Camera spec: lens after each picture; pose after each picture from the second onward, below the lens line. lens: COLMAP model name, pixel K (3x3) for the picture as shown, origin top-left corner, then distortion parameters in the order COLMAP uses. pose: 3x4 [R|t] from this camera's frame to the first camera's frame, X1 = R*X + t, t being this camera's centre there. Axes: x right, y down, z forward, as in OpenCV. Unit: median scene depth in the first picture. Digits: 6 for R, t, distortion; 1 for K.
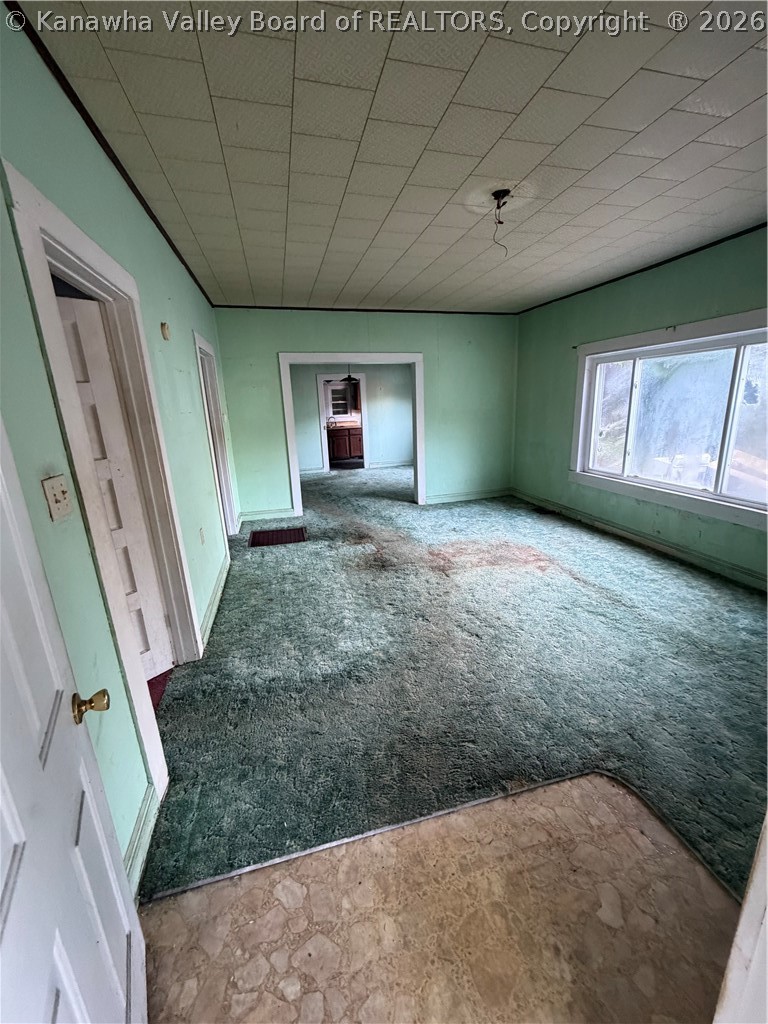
lens RADIAL K [[412.1, 0, 384.0], [0, 412.1, 512.0], [0, 0, 1]] dist [-0.000475, 0.000002]
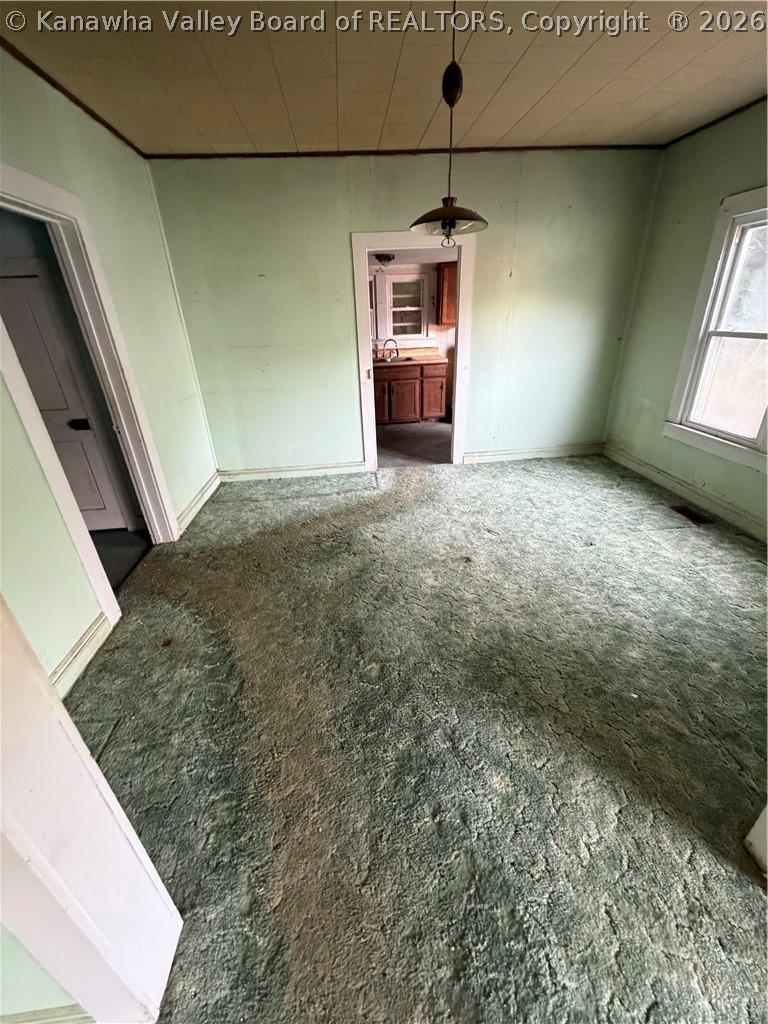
lens RADIAL K [[412.1, 0, 384.0], [0, 412.1, 512.0], [0, 0, 1]] dist [-0.000475, 0.000002]
pose [[0.987931, 0.069195, -0.138583, -0.051766], [-0.040081, 0.978402, 0.202789, -0.133539], [0.149622, -0.194787, 0.969366, 0.491302]]
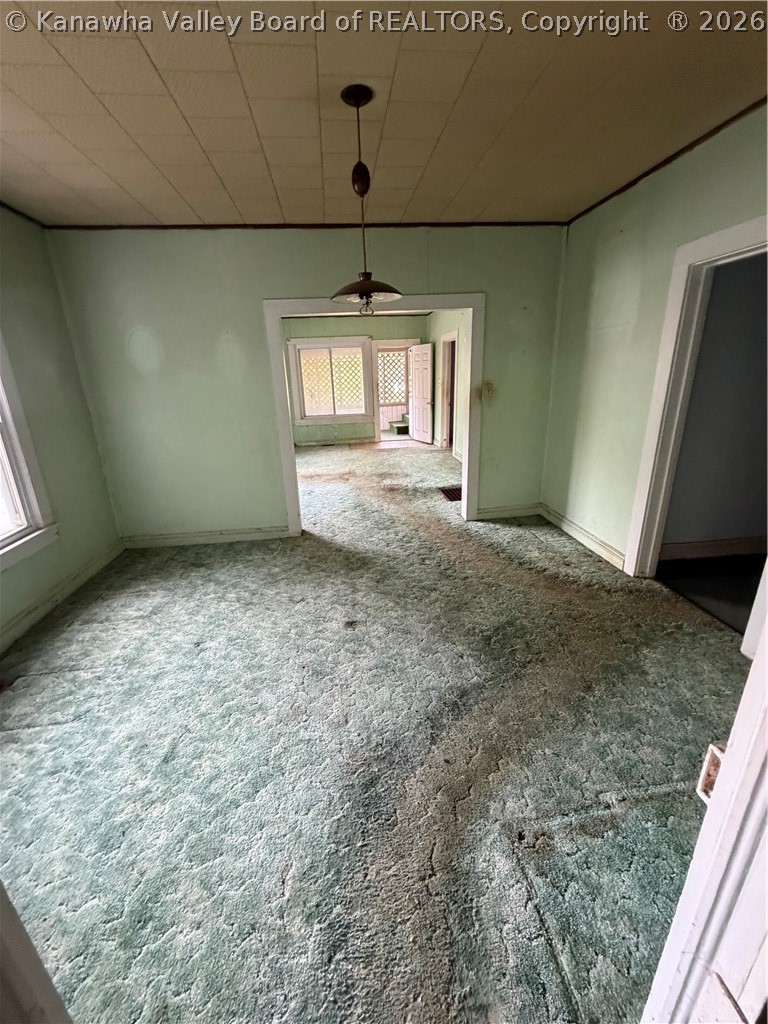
lens RADIAL K [[412.1, 0, 384.0], [0, 412.1, 512.0], [0, 0, 1]] dist [-0.000475, 0.000002]
pose [[-0.989159, 0.022694, 0.145081, -0.090228], [0.099267, 0.831388, 0.546754, -0.238563], [-0.108211, 0.555229, -0.824628, 0.898383]]
